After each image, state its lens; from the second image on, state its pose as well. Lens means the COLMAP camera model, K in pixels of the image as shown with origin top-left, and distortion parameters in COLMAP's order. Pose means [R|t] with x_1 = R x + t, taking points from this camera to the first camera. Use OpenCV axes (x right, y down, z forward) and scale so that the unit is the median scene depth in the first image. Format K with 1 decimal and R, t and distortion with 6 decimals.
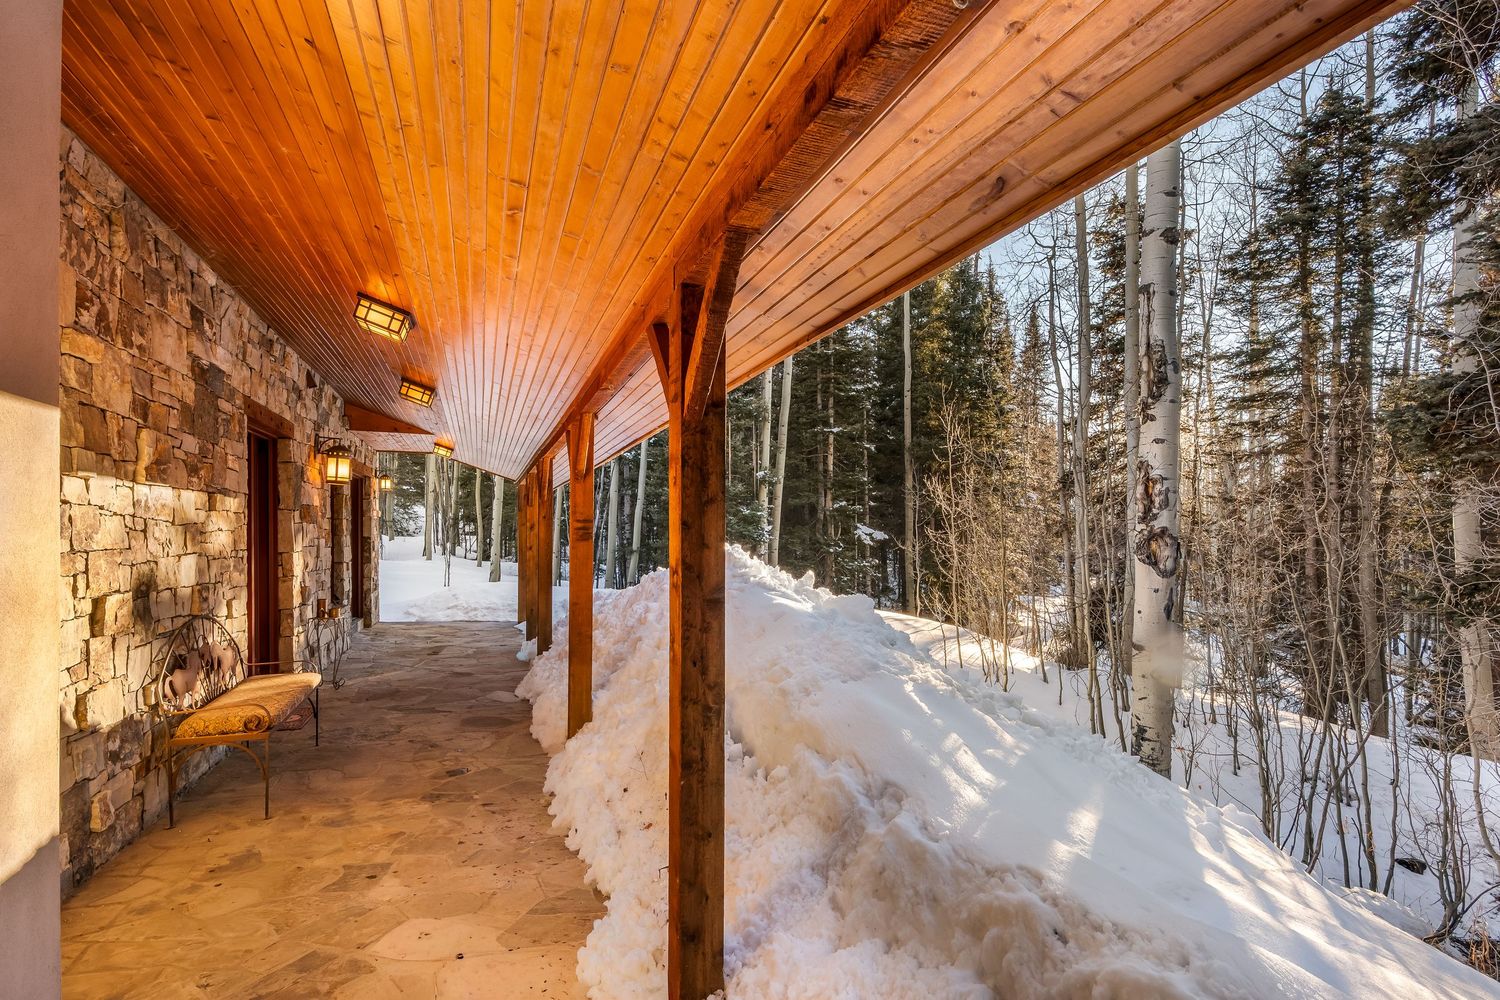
lens RADIAL K [[730.5, 0, 743.8], [0, 730.5, 533.6], [0, 0, 1]] dist [-0.001536, 0.001725]
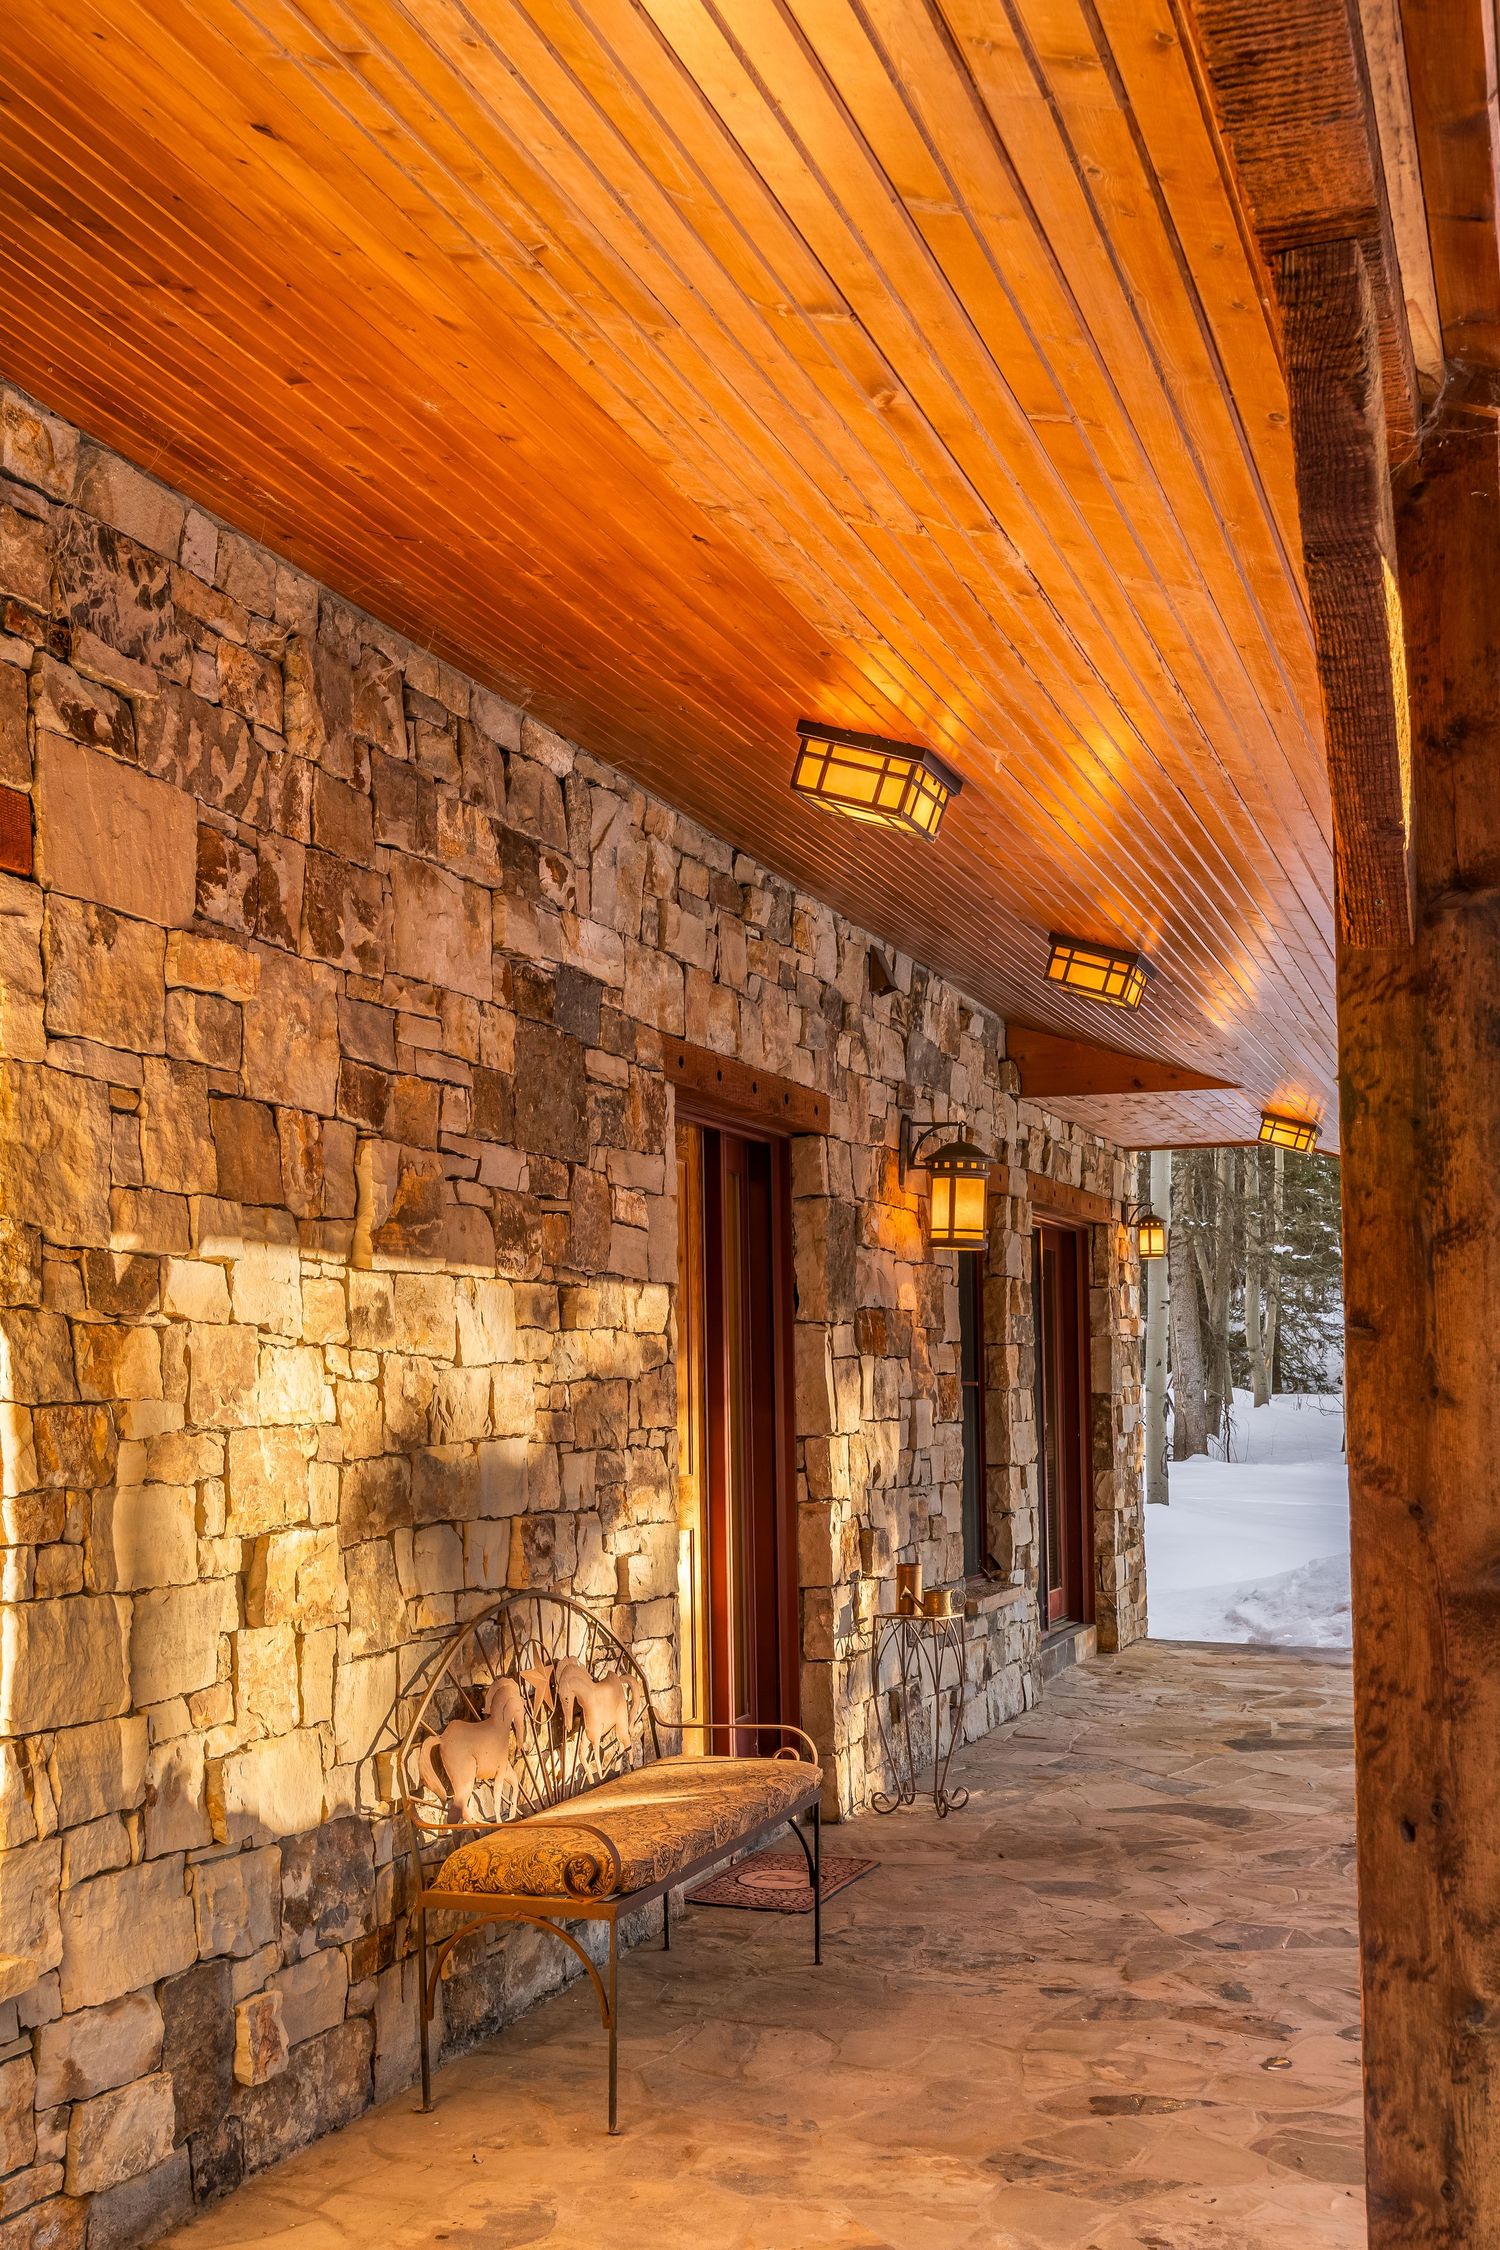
lens RADIAL K [[2300.9, 0, 774.1], [0, 2300.9, 1286.9], [0, 0, 1]] dist [0.014029, 0.000000]
pose [[0.776366, -0.042121, -0.628873, 0.186501], [0.016223, 0.998769, -0.046867, 0.007386], [0.630073, 0.026184, 0.776094, 0.108648]]
